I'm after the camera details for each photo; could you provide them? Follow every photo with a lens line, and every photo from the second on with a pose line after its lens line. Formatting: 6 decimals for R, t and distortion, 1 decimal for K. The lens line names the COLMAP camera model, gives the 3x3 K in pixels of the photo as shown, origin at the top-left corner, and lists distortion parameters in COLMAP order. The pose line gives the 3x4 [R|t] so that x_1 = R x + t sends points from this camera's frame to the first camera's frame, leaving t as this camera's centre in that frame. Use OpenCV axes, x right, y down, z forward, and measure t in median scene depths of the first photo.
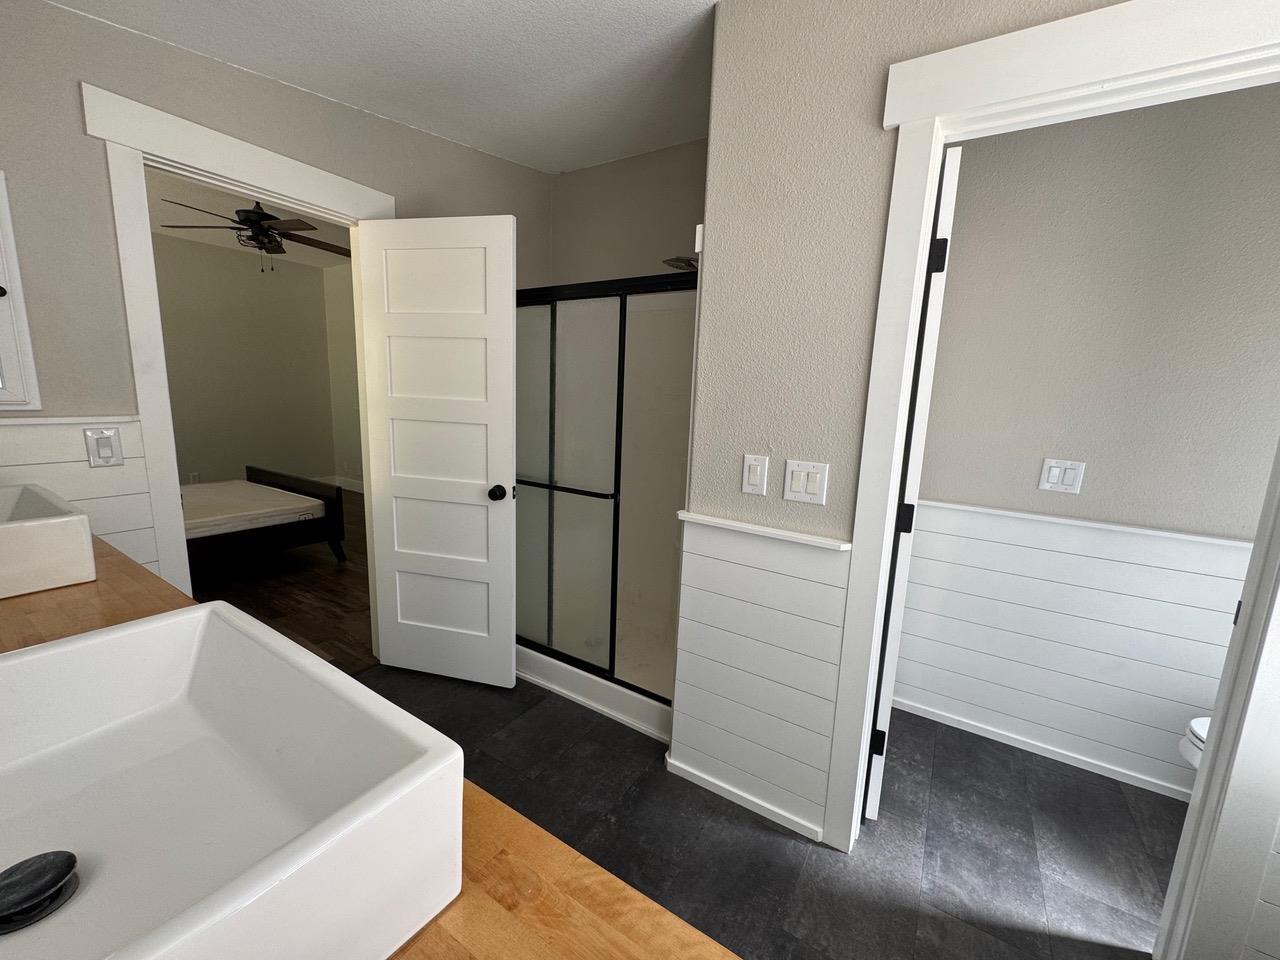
lens RADIAL K [[513.9, 0, 640.0], [0, 513.9, 480.0], [0, 0, 1]] dist [-0.000371, 0.000905]
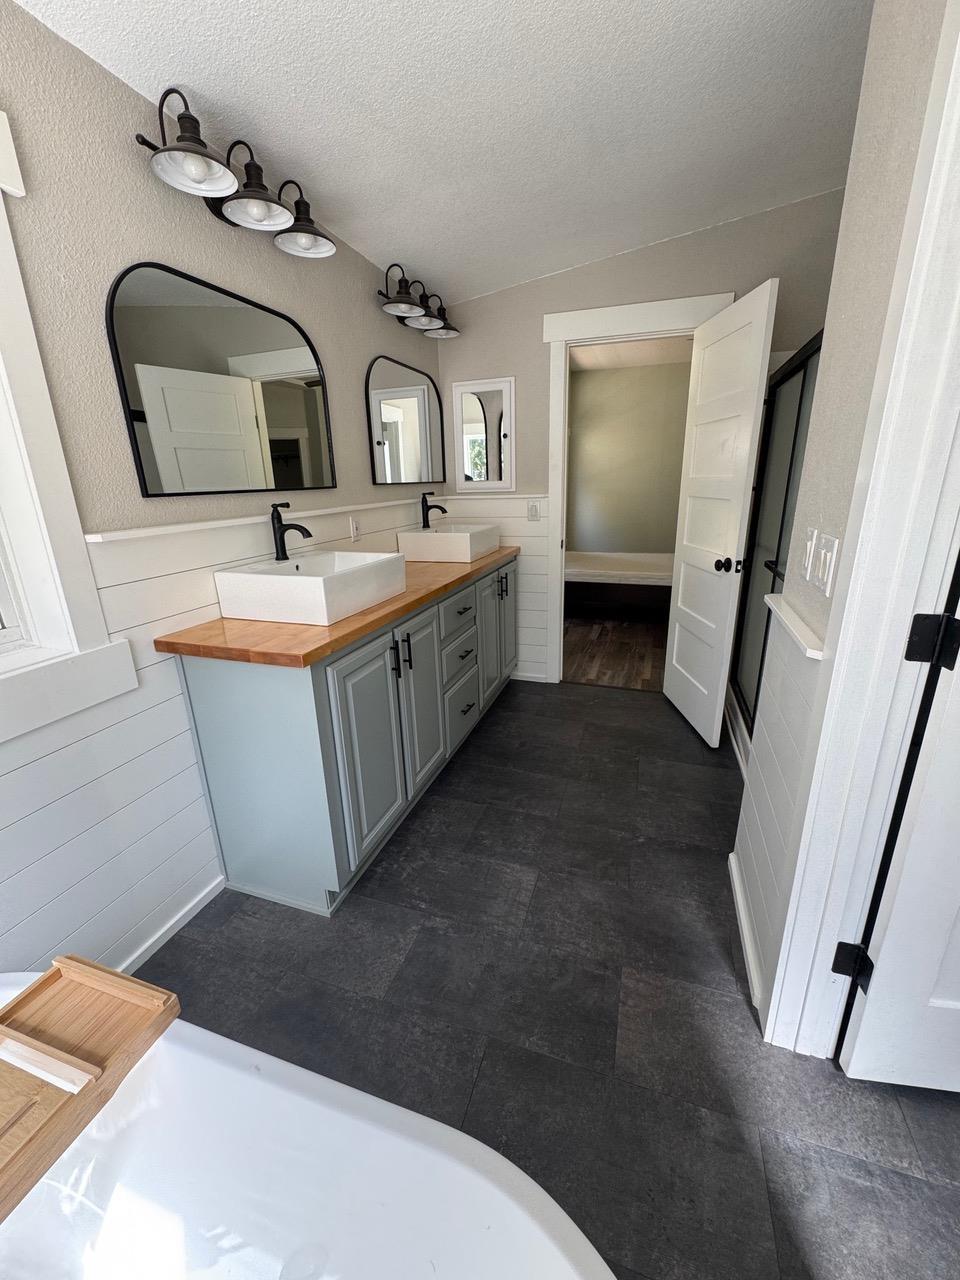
lens RADIAL K [[513.9, 0, 480.0], [0, 513.9, 640.0], [0, 0, 1]] dist [-0.000371, 0.000905]
pose [[0.235961, 0.243574, -0.940741, 0.893039], [-0.129377, 0.967333, 0.218008, 0.012490], [0.963112, 0.070269, 0.259766, 0.325904]]
